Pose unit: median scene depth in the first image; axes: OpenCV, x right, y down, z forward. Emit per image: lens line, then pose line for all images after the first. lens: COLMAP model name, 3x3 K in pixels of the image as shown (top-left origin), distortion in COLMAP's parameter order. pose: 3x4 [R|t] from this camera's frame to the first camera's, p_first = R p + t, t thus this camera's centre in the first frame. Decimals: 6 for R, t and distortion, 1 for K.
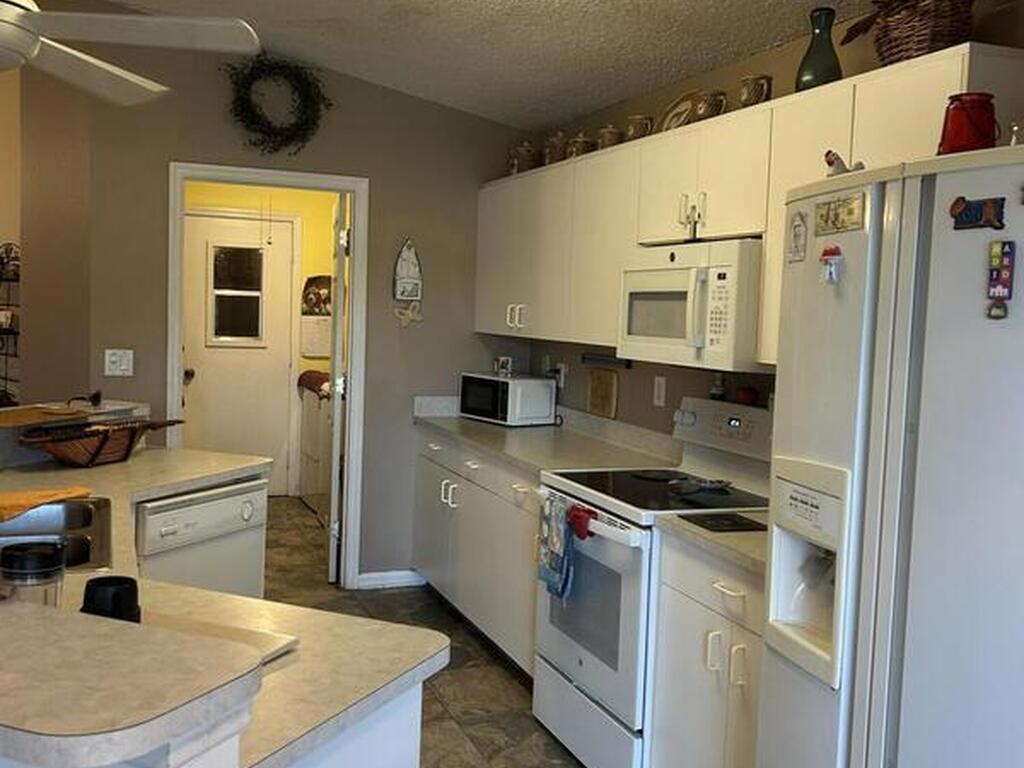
lens RADIAL K [[1015.5, 0, 512.7], [0, 1015.5, 385.5], [0, 0, 1]] dist [0.000703, 0.000000]
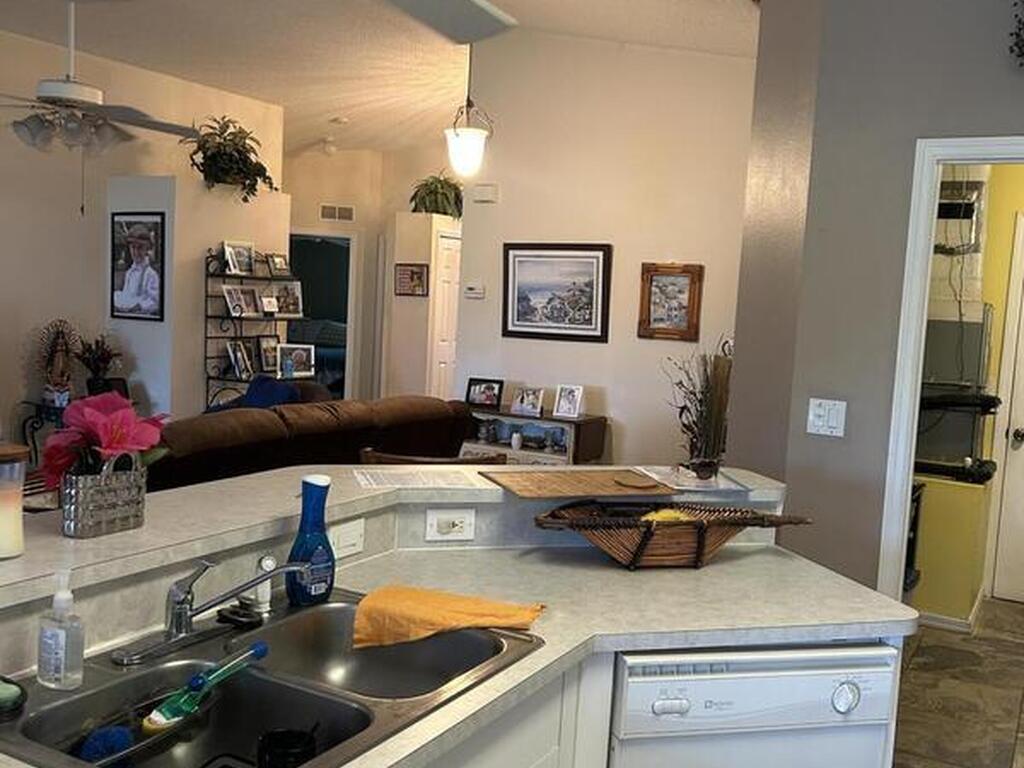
lens RADIAL K [[1015.5, 0, 512.7], [0, 1015.5, 384.0], [0, 0, 1]] dist [0.000703, 0.000000]
pose [[0.628247, 0.065734, -0.775232, 0.126872], [-0.094823, 0.995465, 0.007564, -0.092875], [0.772214, 0.068757, 0.631631, 1.070504]]
